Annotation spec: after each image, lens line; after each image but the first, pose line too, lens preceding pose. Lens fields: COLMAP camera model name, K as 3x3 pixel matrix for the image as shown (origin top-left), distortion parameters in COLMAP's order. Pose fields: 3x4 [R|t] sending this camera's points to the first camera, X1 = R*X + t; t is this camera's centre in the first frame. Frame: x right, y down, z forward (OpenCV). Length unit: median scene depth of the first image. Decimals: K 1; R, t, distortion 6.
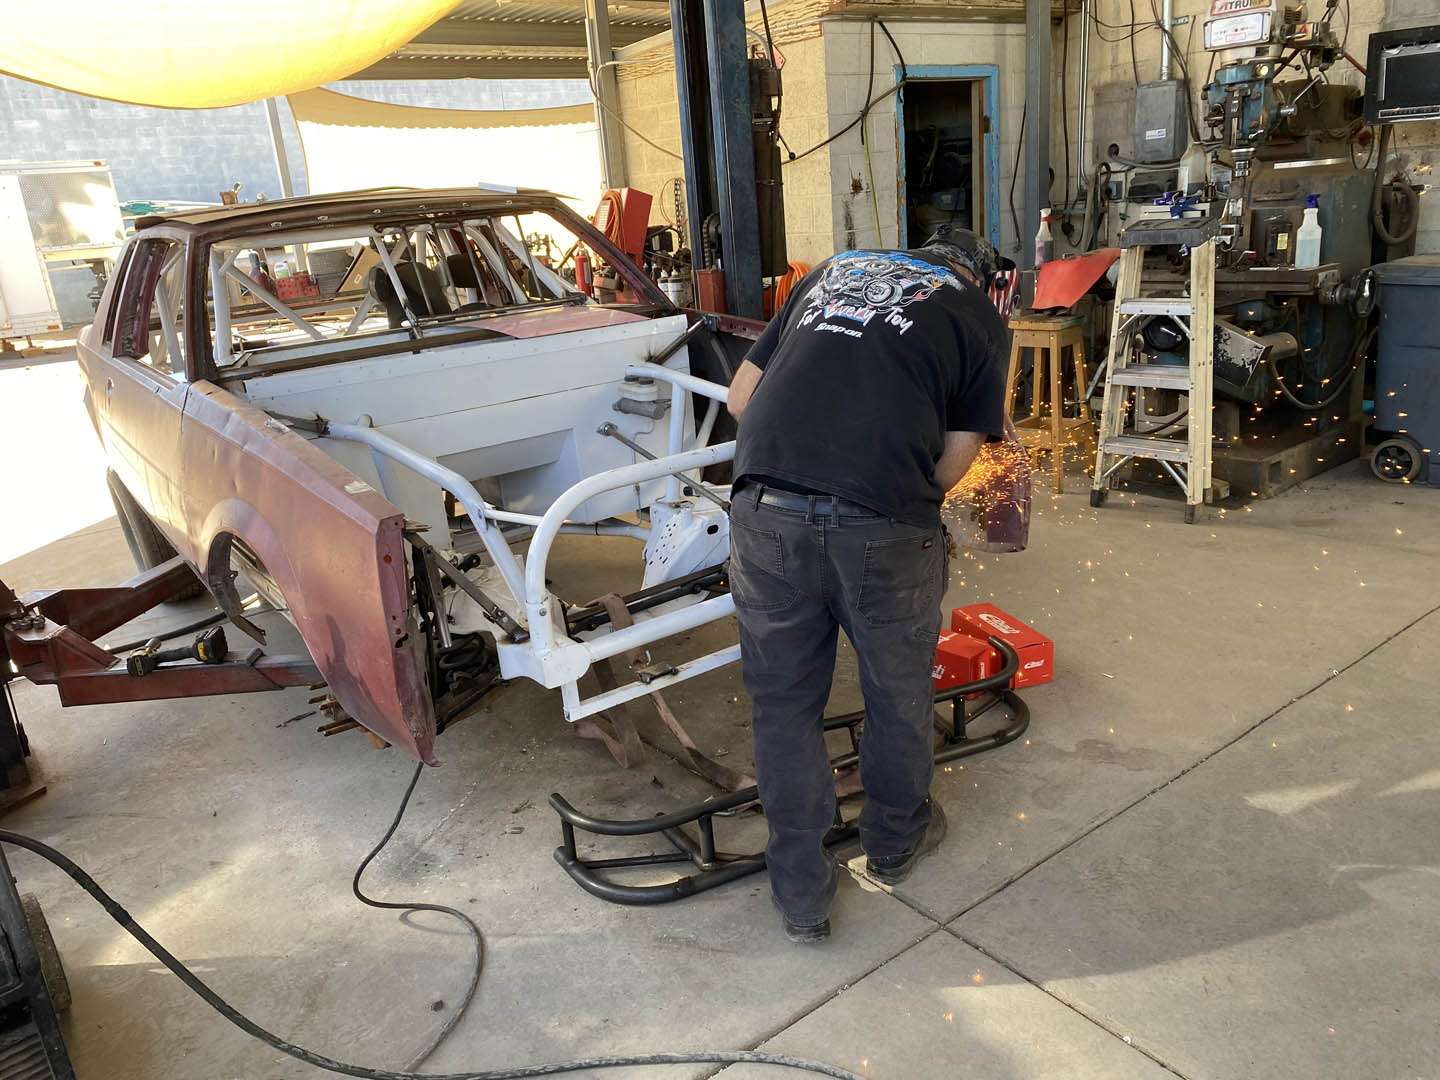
lens RADIAL K [[1081.5, 0, 723.3], [0, 1081.5, 535.3], [0, 0, 1]] dist [0.000117, -0.009832]
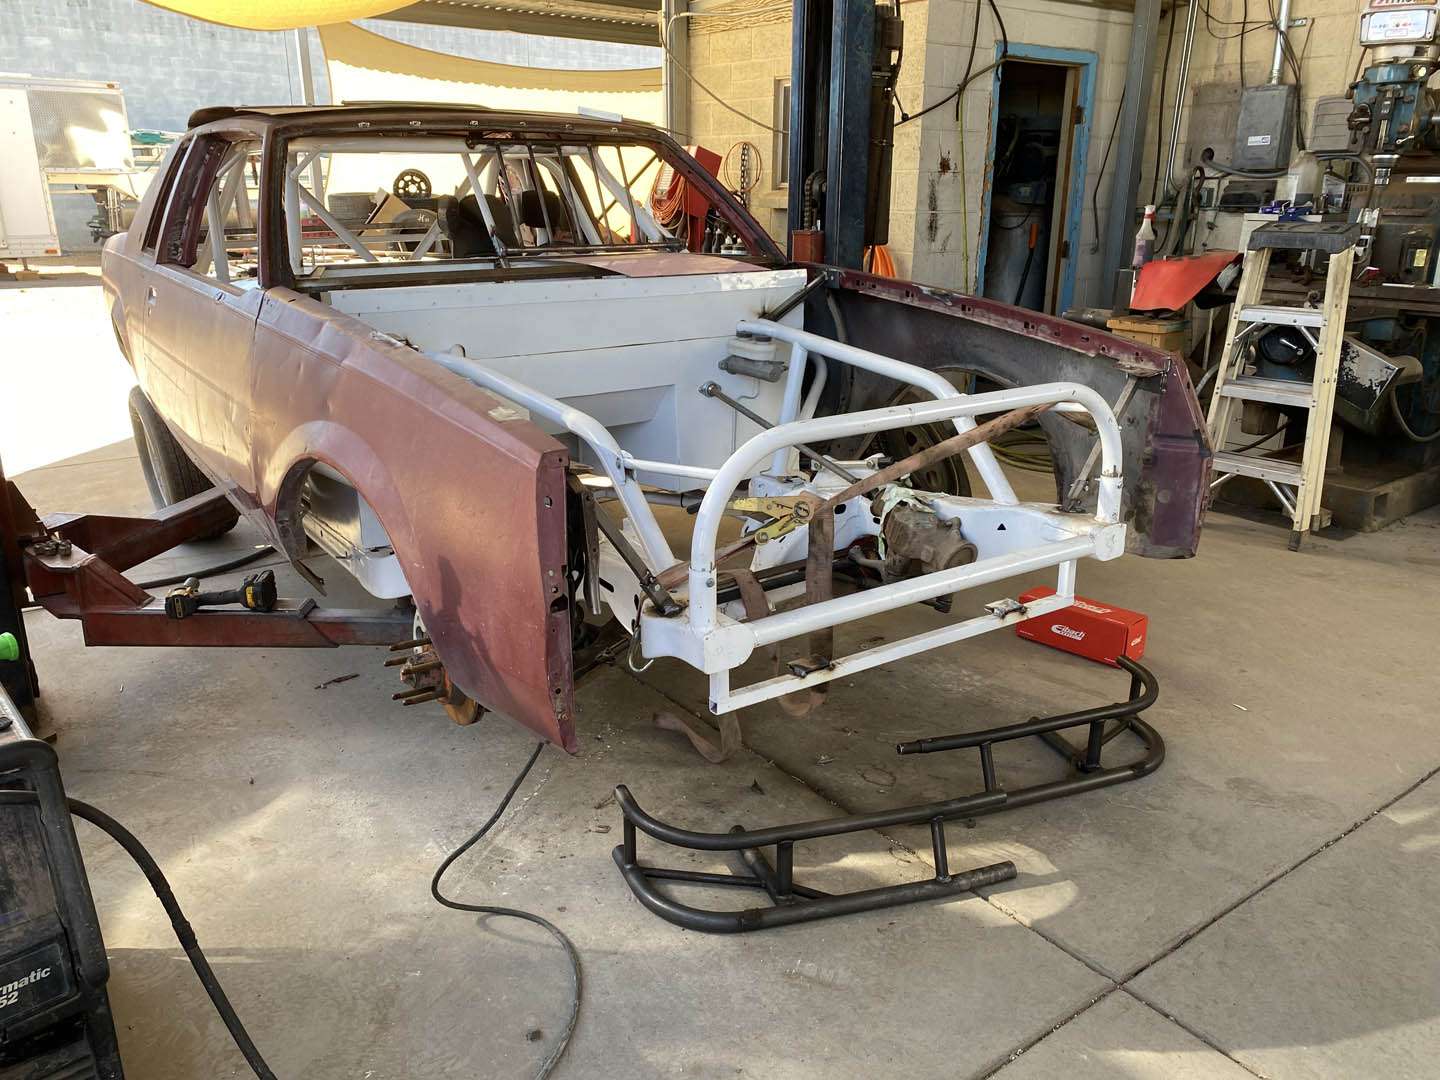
lens RADIAL K [[1081.5, 0, 715.8], [0, 1081.5, 544.5], [0, 0, 1]] dist [0.000117, -0.009832]
pose [[0.996136, 0.085994, 0.017842, -0.108438], [-0.086241, 0.996182, 0.013557, 0.018045], [-0.016608, -0.015043, 0.999749, 0.099146]]
